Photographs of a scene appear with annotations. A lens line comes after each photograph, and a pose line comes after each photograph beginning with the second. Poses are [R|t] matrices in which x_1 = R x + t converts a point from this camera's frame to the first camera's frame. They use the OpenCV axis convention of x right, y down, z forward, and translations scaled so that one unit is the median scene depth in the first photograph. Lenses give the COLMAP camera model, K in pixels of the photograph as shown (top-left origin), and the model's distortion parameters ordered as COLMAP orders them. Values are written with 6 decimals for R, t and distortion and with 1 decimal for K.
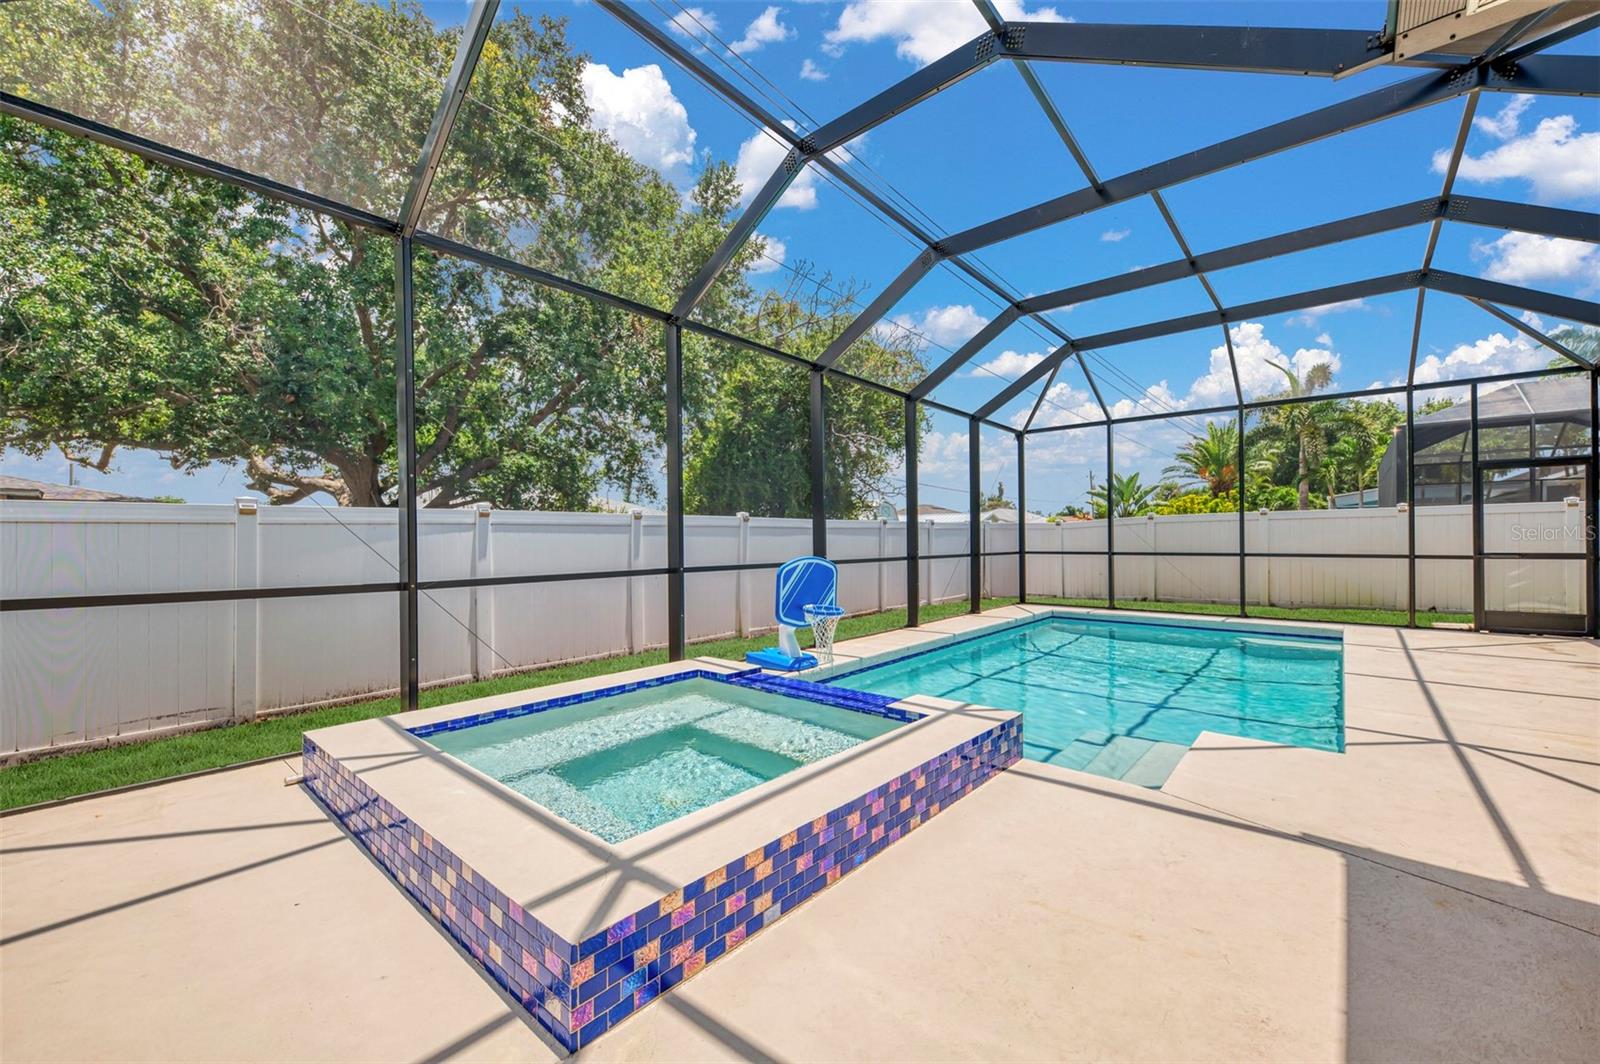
lens RADIAL K [[631.9, 0, 805.7], [0, 631.9, 533.3], [0, 0, 1]] dist [0.003791, -0.001545]
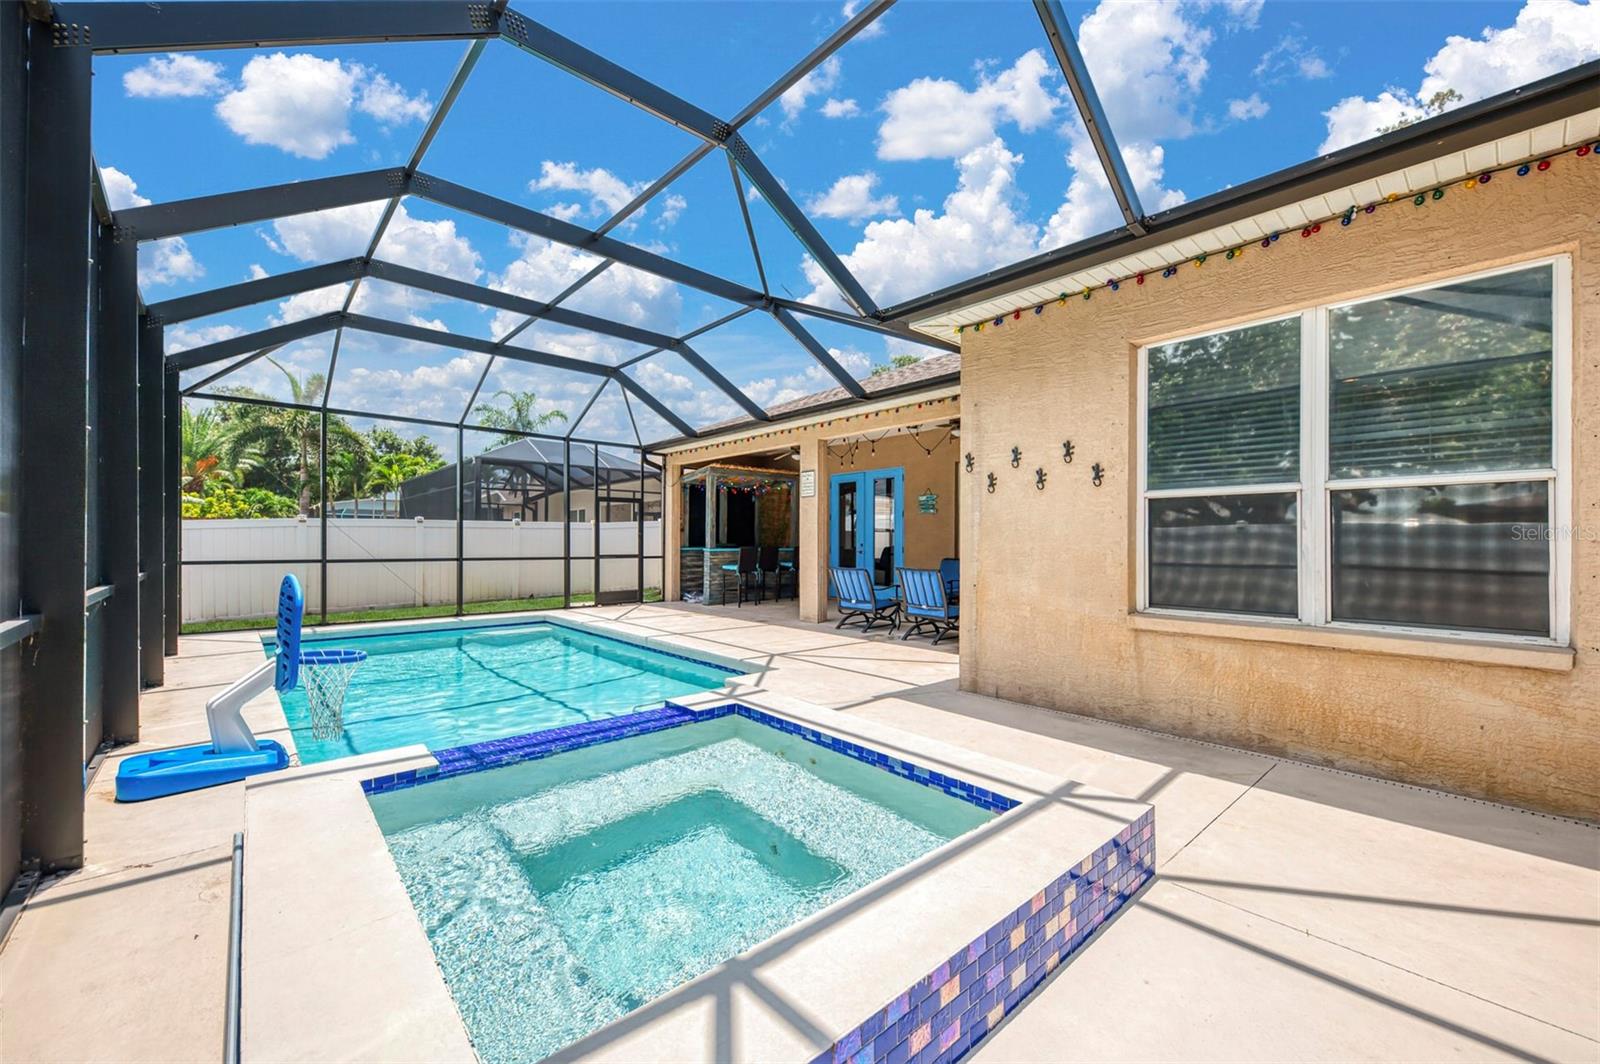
lens RADIAL K [[631.9, 0, 799.1], [0, 631.9, 530.5], [0, 0, 1]] dist [0.003791, -0.001545]
pose [[0.131965, 0.024090, 0.990962, -0.455187], [-0.012330, 0.999667, -0.022659, 0.001561], [-0.991178, -0.009228, 0.132219, 0.367802]]
